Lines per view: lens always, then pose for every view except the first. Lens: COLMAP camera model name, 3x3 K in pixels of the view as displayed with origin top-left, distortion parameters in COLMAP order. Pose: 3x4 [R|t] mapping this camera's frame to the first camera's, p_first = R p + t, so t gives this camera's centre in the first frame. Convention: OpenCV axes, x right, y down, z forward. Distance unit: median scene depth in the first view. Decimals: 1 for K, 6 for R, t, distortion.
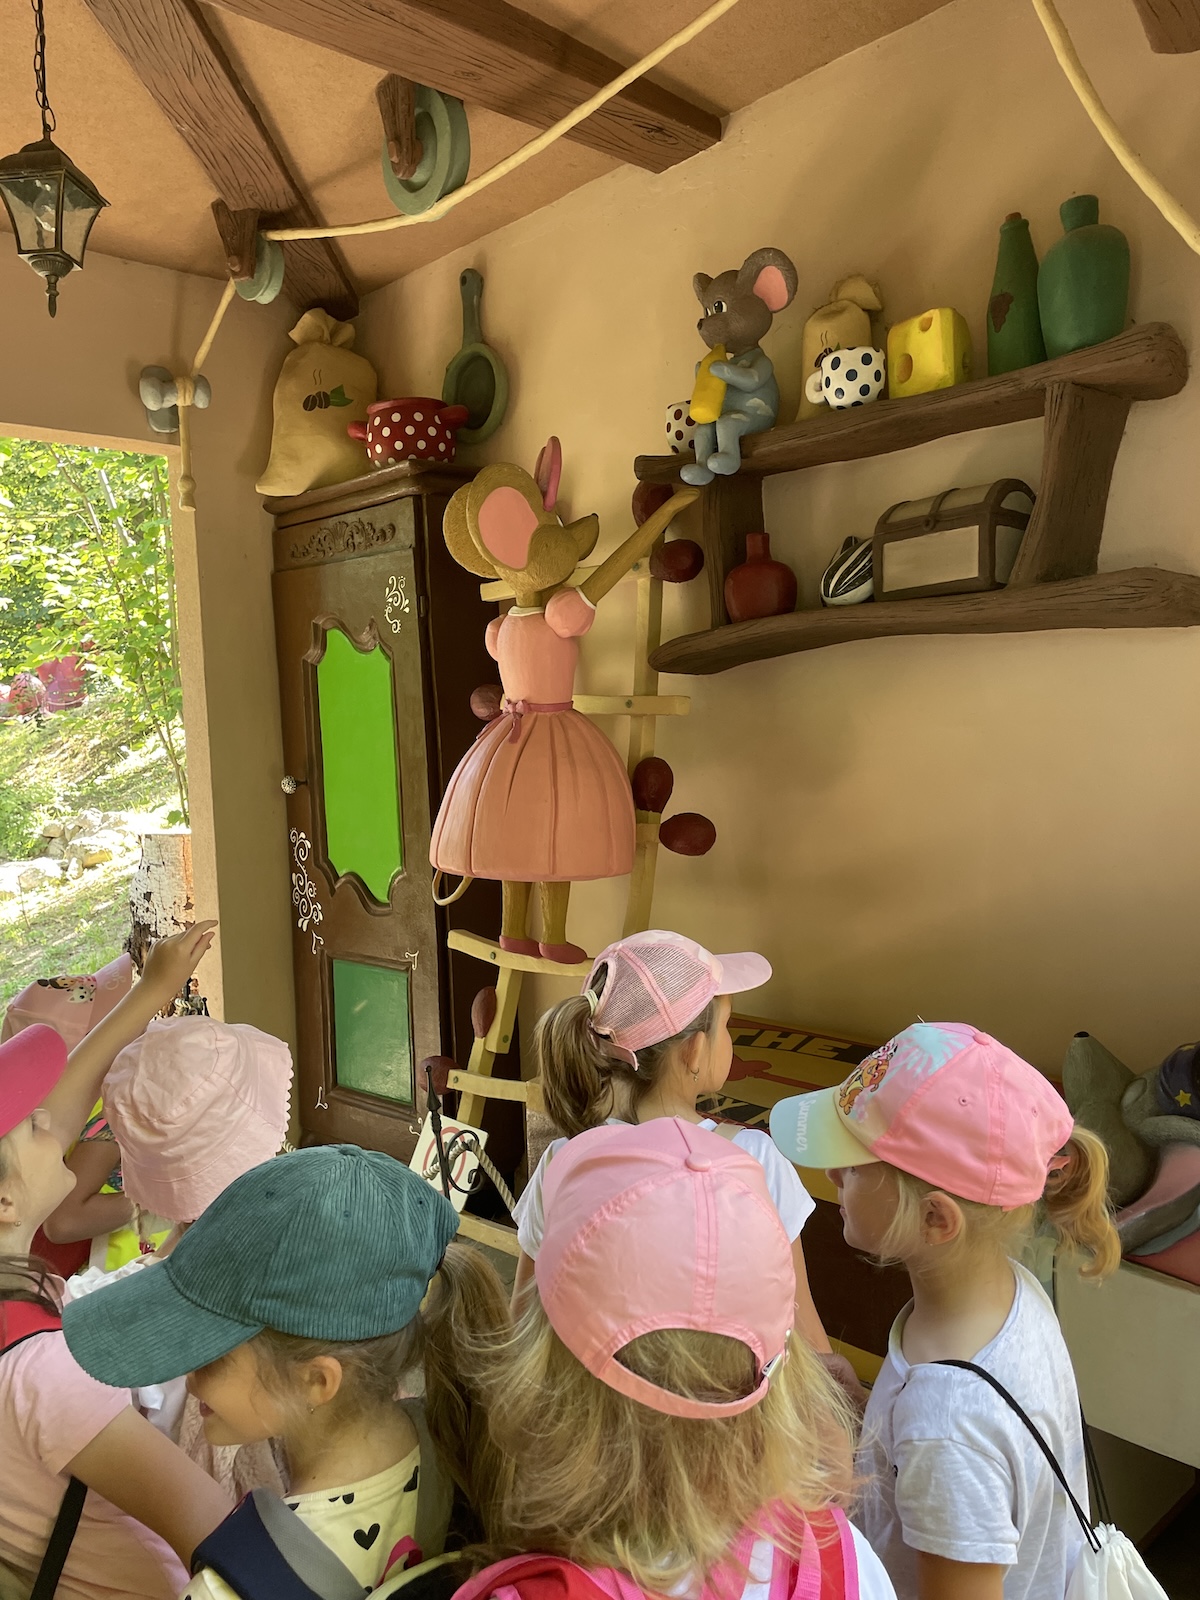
lens RADIAL K [[1201.2, 0, 605.6], [0, 1201.2, 797.8], [0, 0, 1]] dist [0.093572, -0.120467]
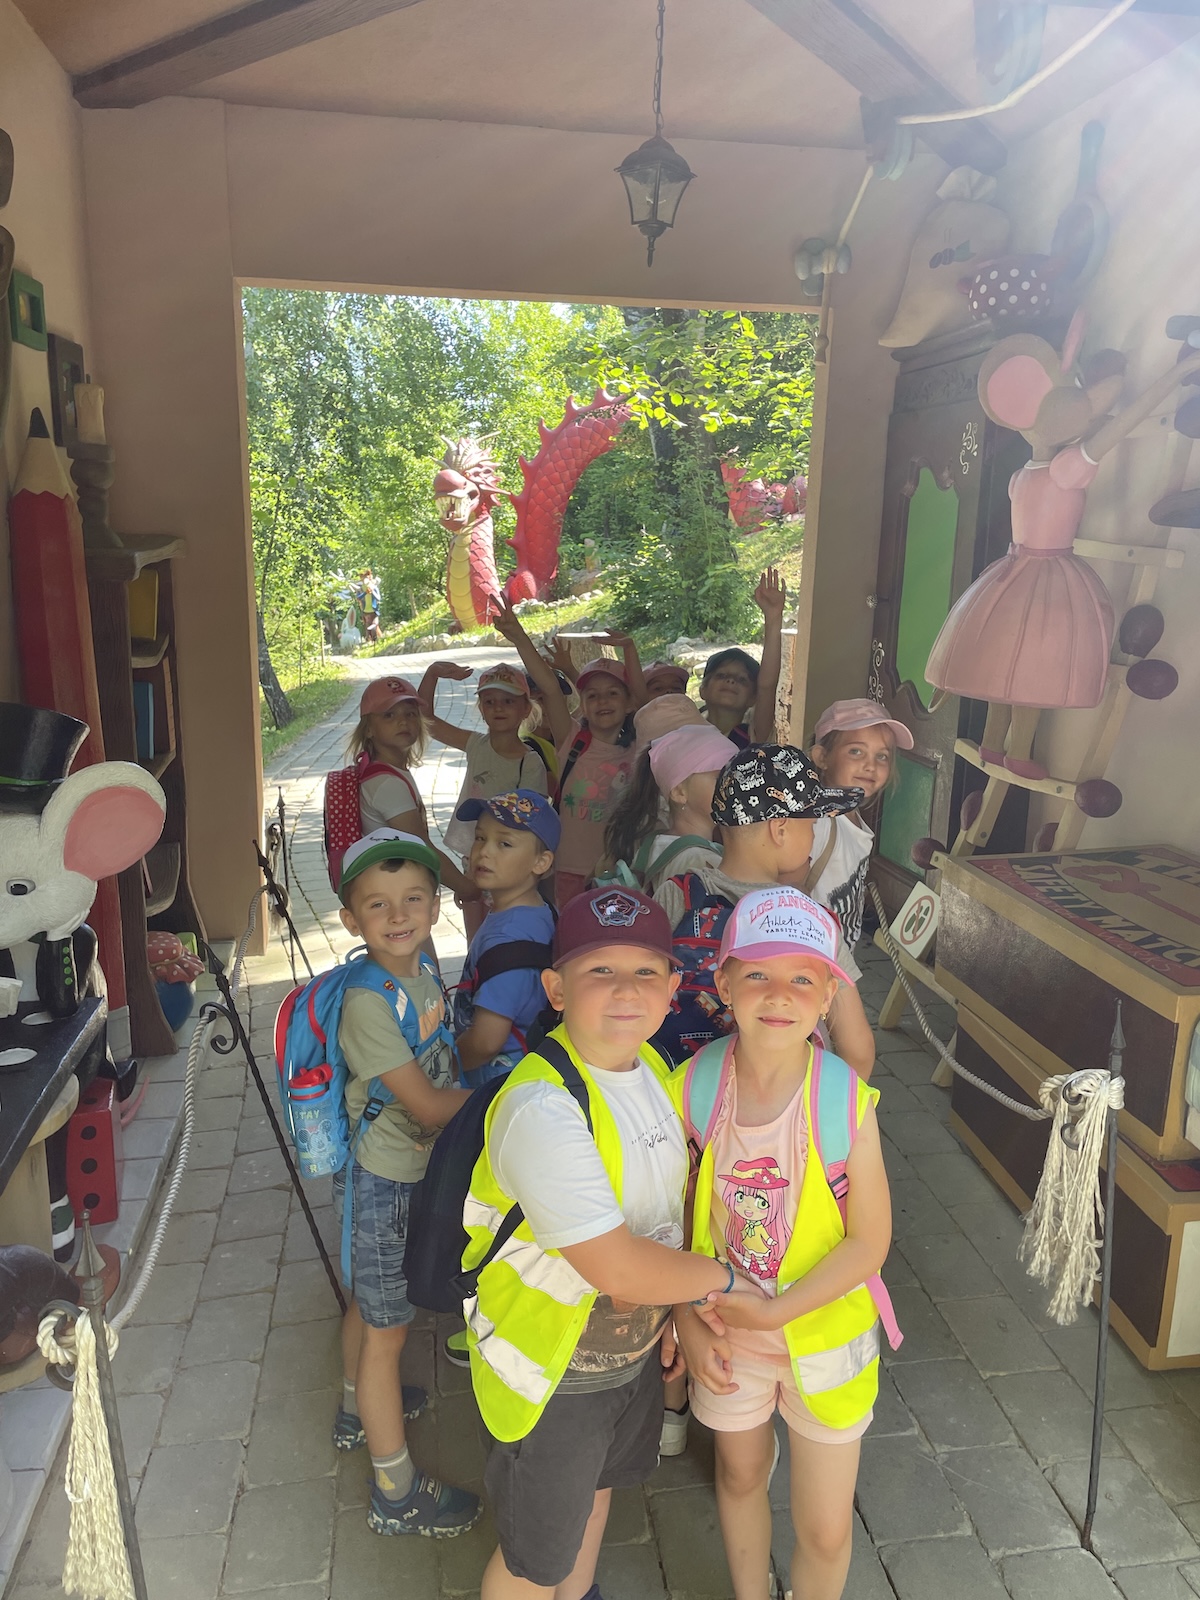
lens RADIAL K [[1201.2, 0, 605.6], [0, 1201.2, 797.8], [0, 0, 1]] dist [0.093572, -0.120467]
pose [[0.818430, 0.181616, -0.545149, 0.227464], [-0.094237, 0.978314, 0.184448, -0.017640], [0.566825, -0.099584, 0.817797, -0.159350]]
